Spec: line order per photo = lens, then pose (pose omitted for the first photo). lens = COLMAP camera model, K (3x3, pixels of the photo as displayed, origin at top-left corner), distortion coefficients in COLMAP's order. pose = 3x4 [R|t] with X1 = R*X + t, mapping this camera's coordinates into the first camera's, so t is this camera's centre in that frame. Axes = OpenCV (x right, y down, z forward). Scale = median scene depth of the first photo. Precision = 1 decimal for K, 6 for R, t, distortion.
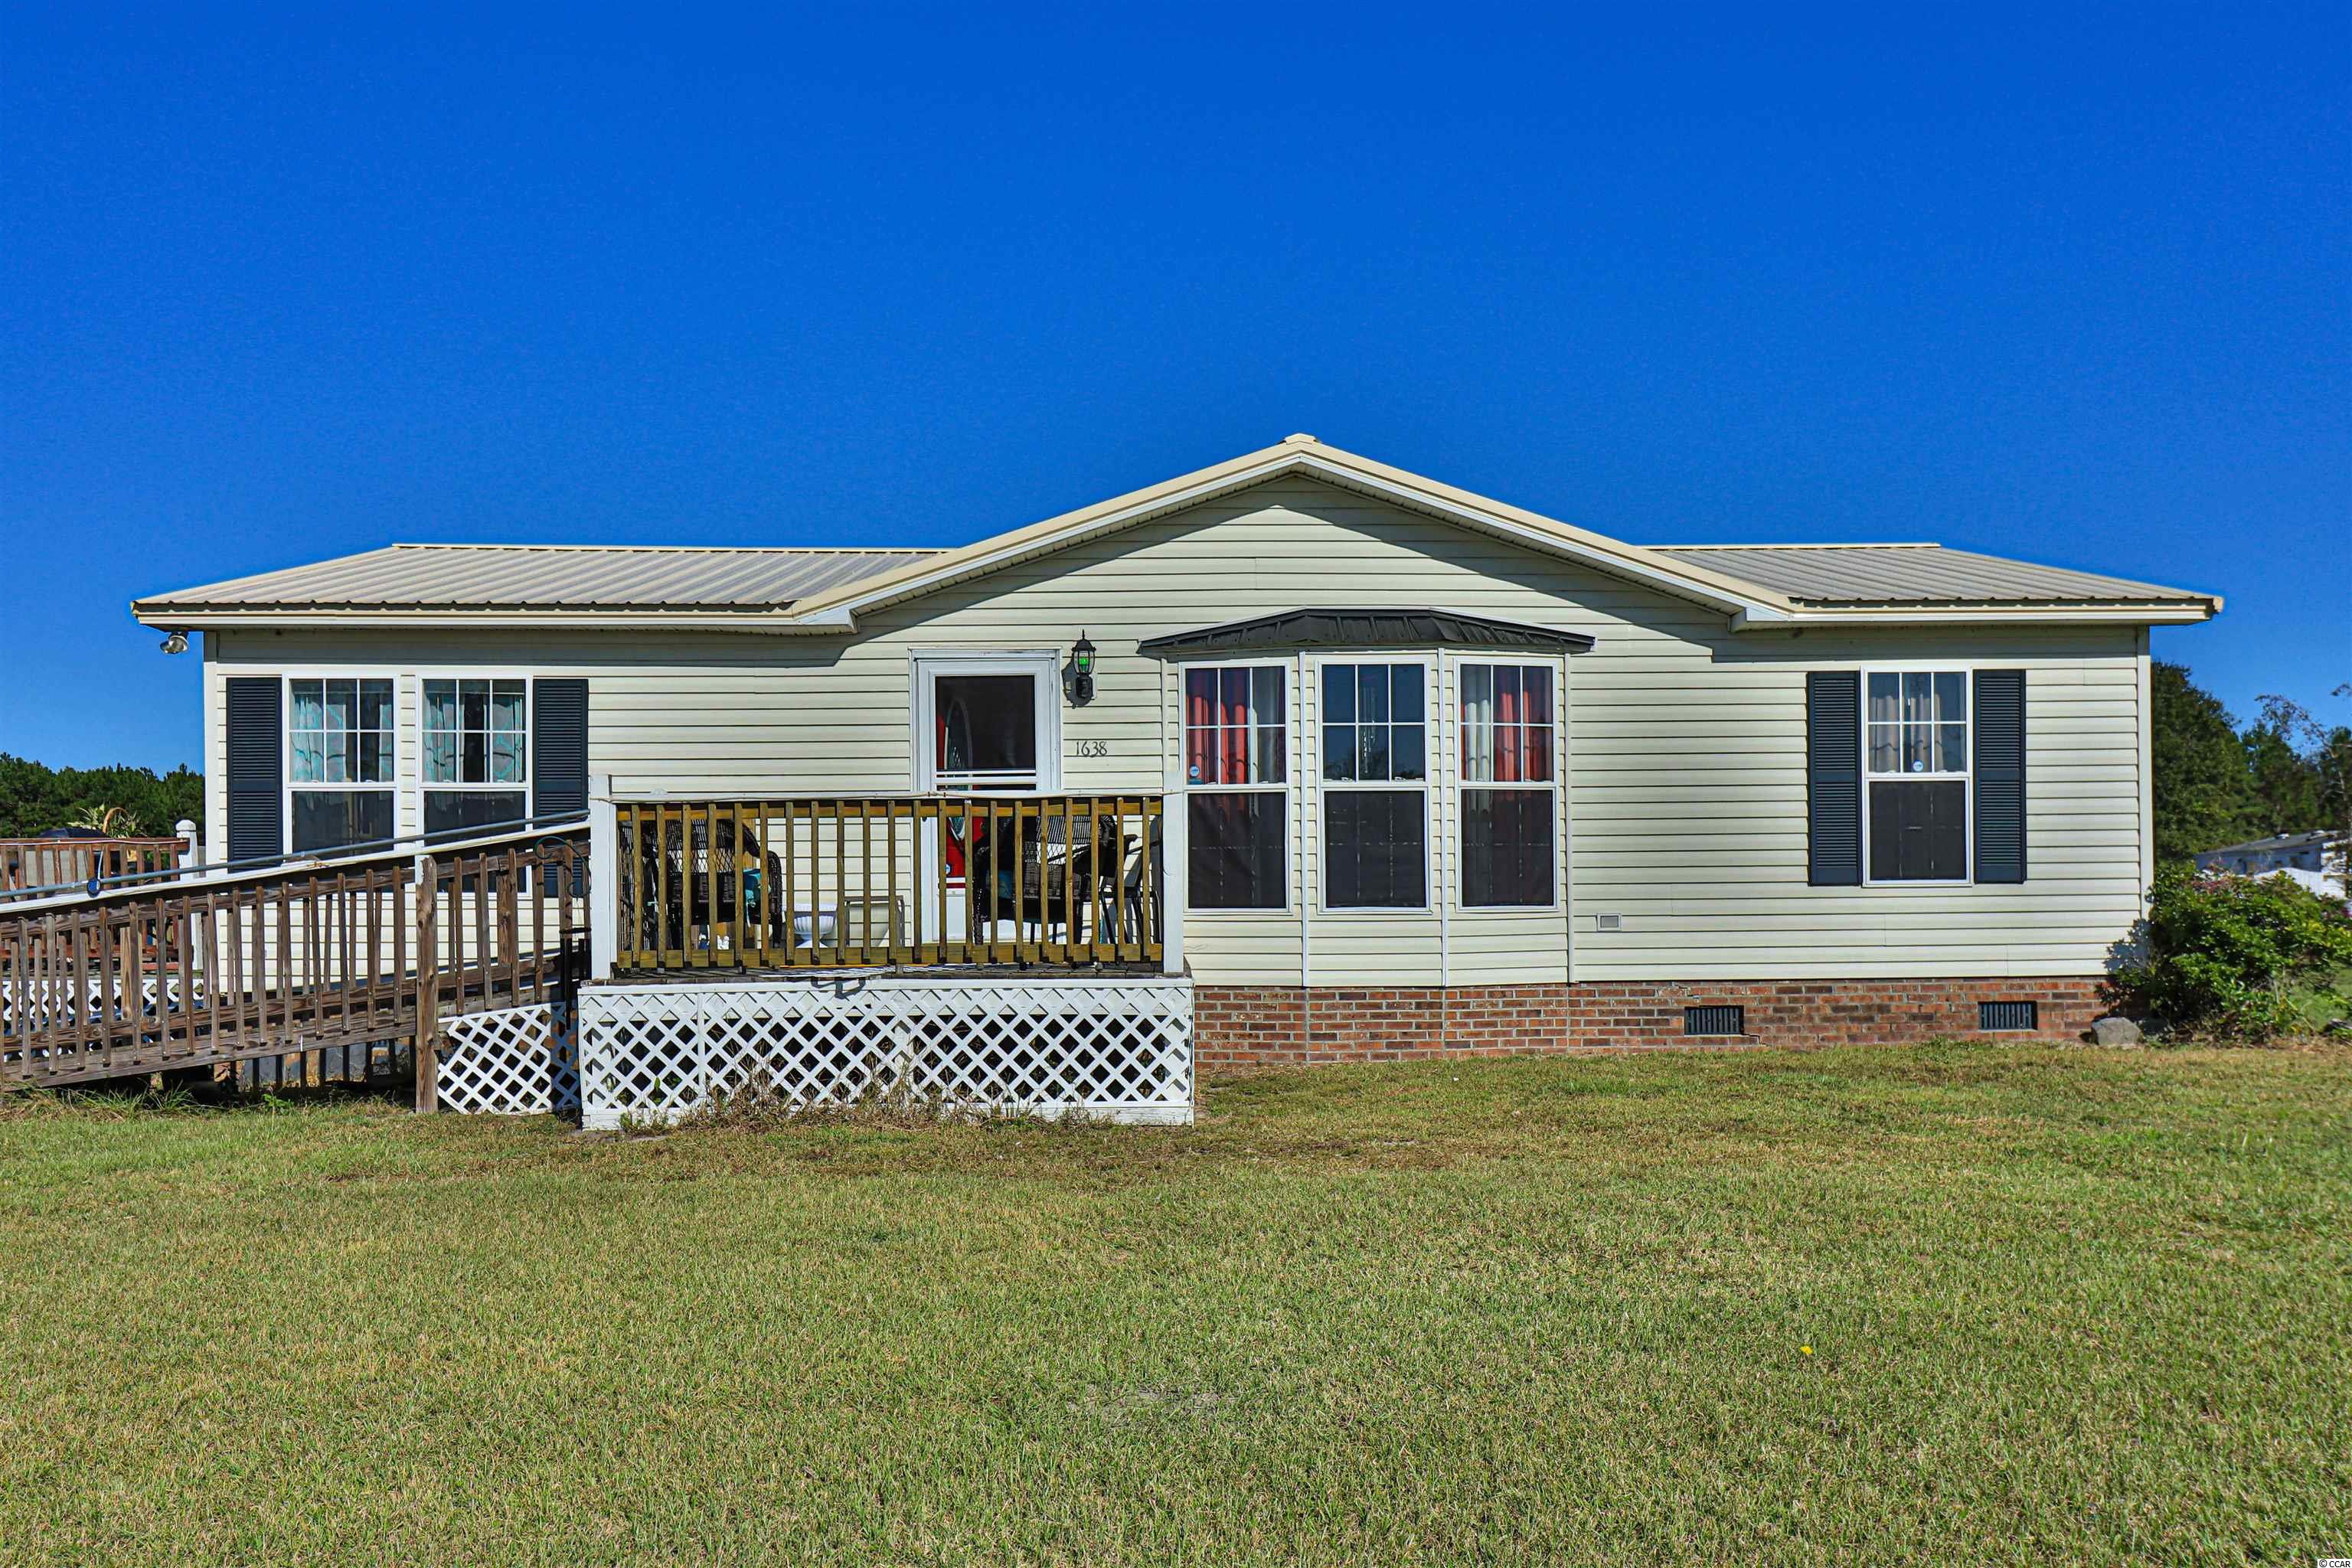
lens RADIAL K [[1772.5, 0, 1206.7], [0, 1772.5, 865.6], [0, 0, 1]] dist [-0.001751, 0.001112]
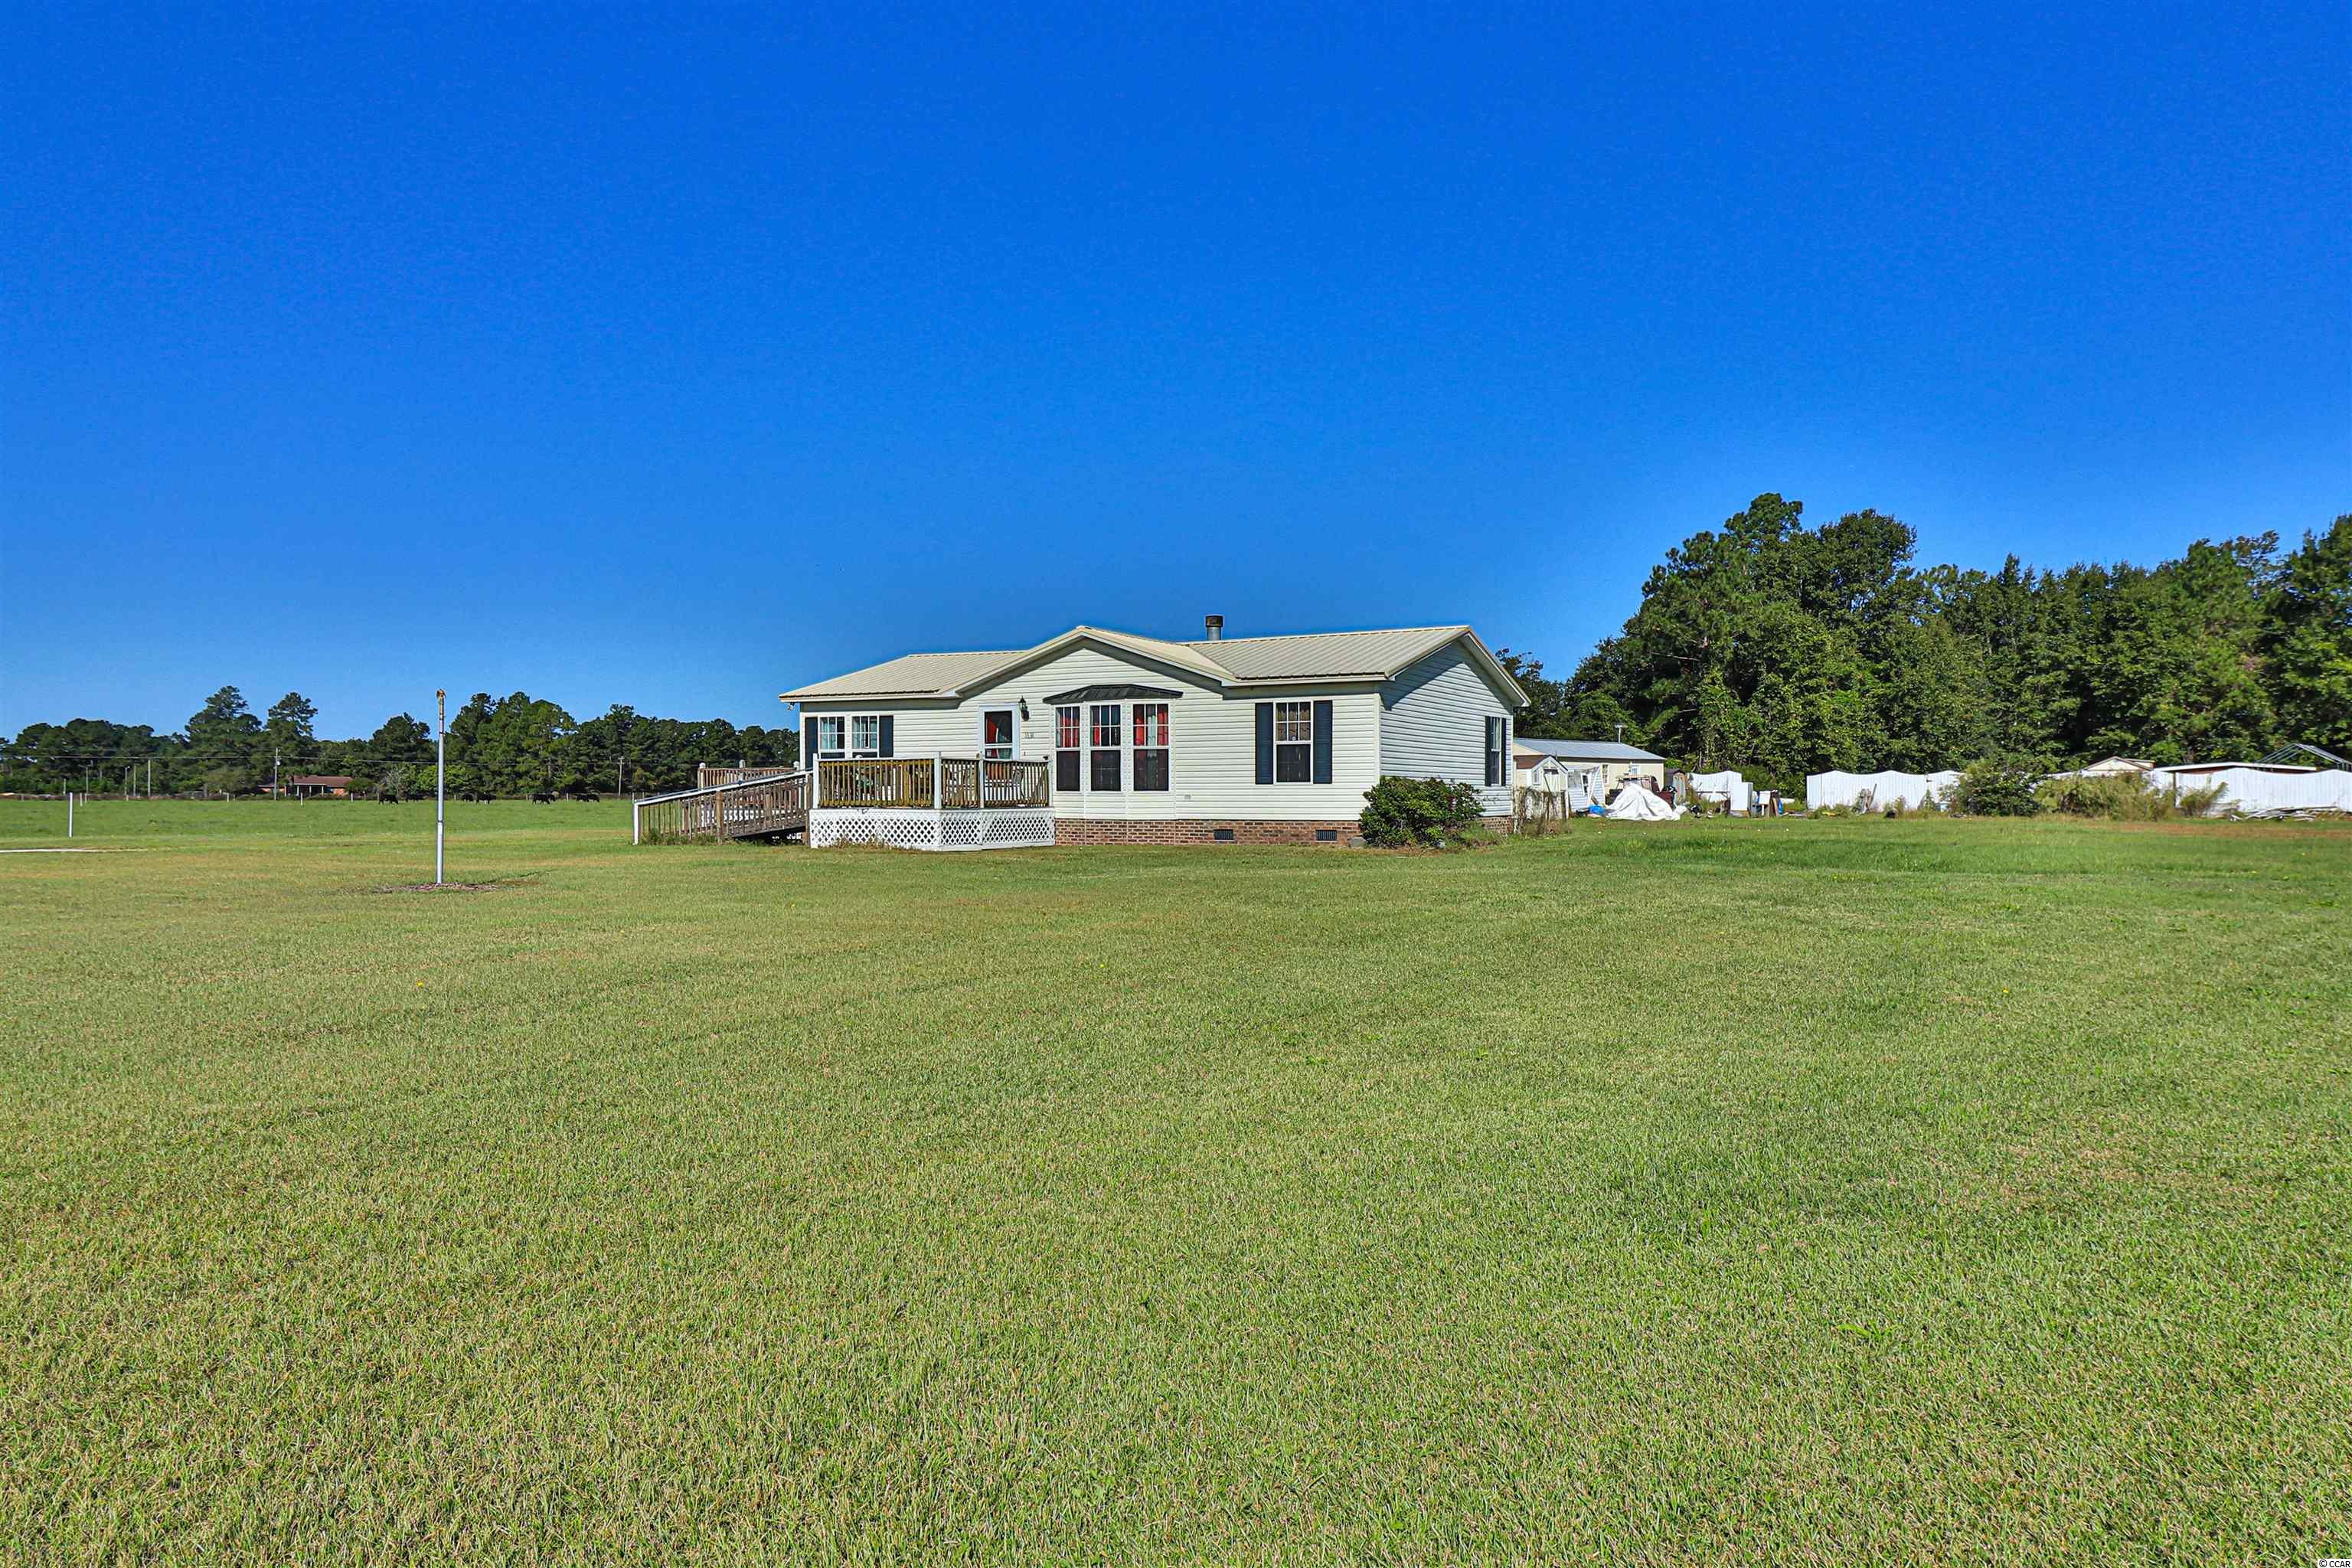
lens RADIAL K [[1222.2, 0, 1179.3], [0, 1222.2, 770.3], [0, 0, 1]] dist [0.002728, 0.000031]
pose [[0.887698, 0.000306, -0.460427, 1.083203], [0.002454, 0.999982, 0.005397, -0.019478], [0.460420, -0.005921, 0.887681, -0.668142]]
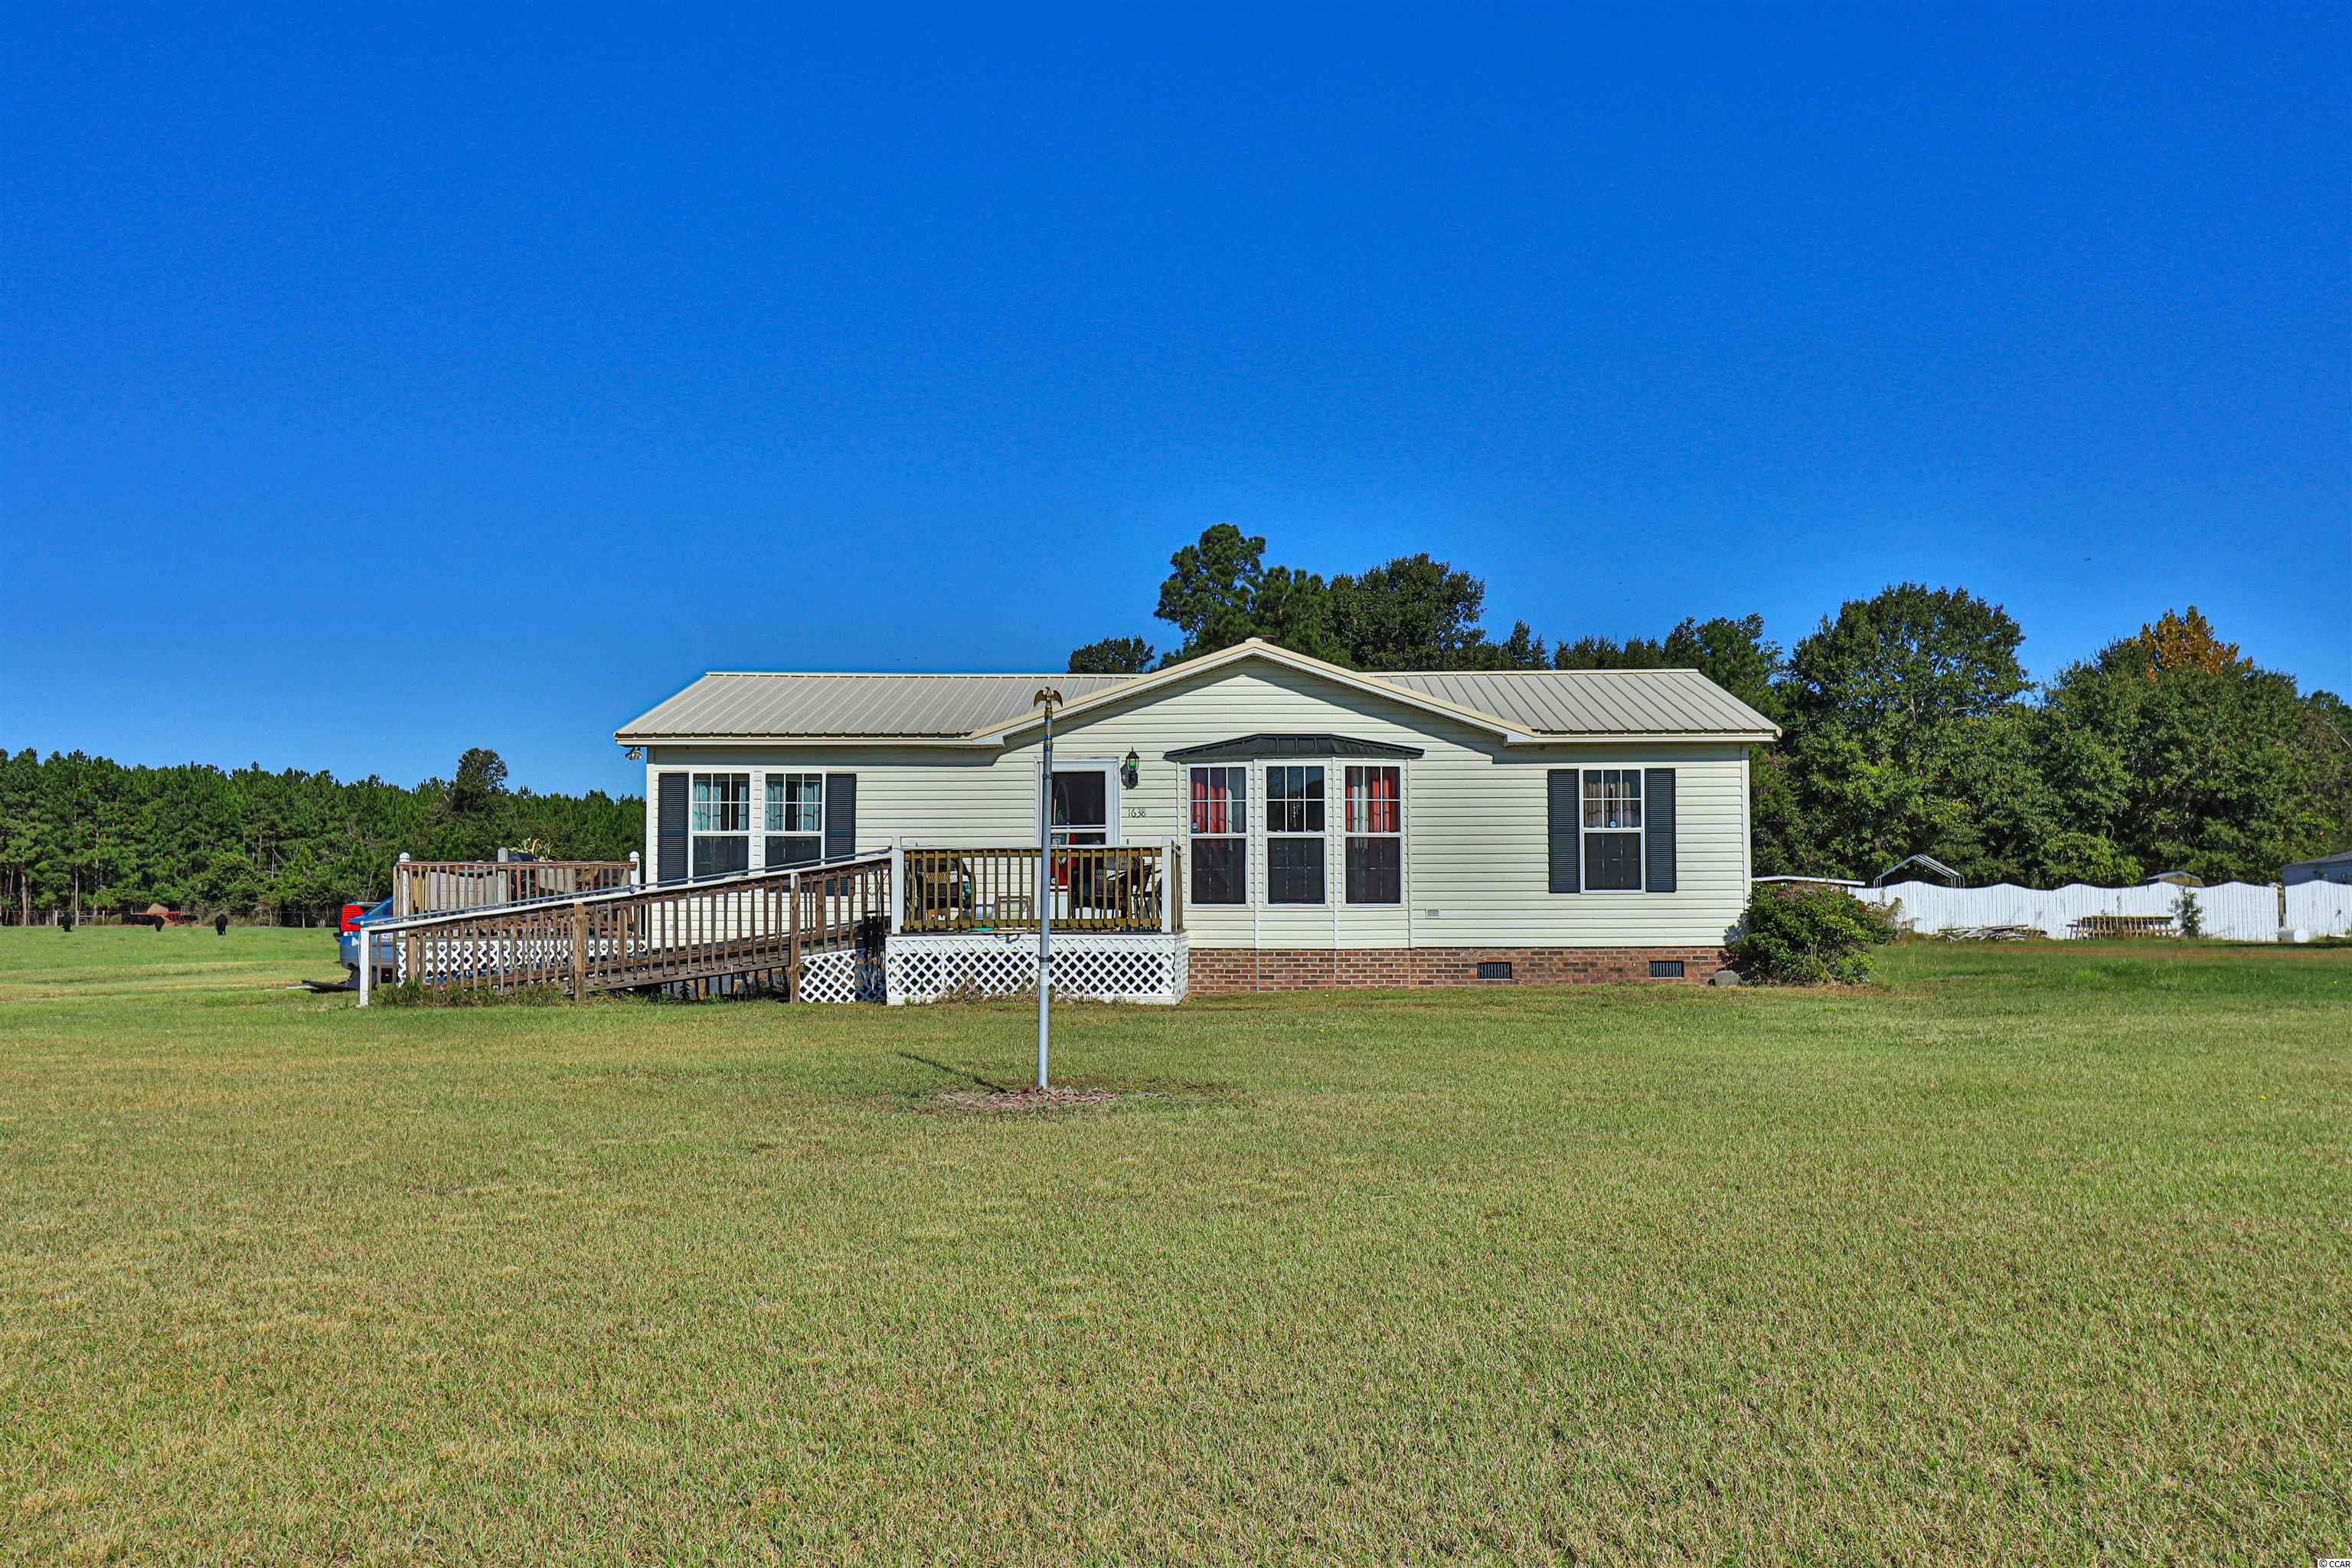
lens RADIAL K [[1788.3, 0, 1172.3], [0, 1788.3, 796.9], [0, 0, 1]] dist [0.008993, 0.000884]
pose [[0.997511, 0.001205, -0.070495, 0.096222], [-0.004158, 0.999119, -0.041761, -0.007832], [0.070383, 0.041950, 0.996638, -0.777905]]
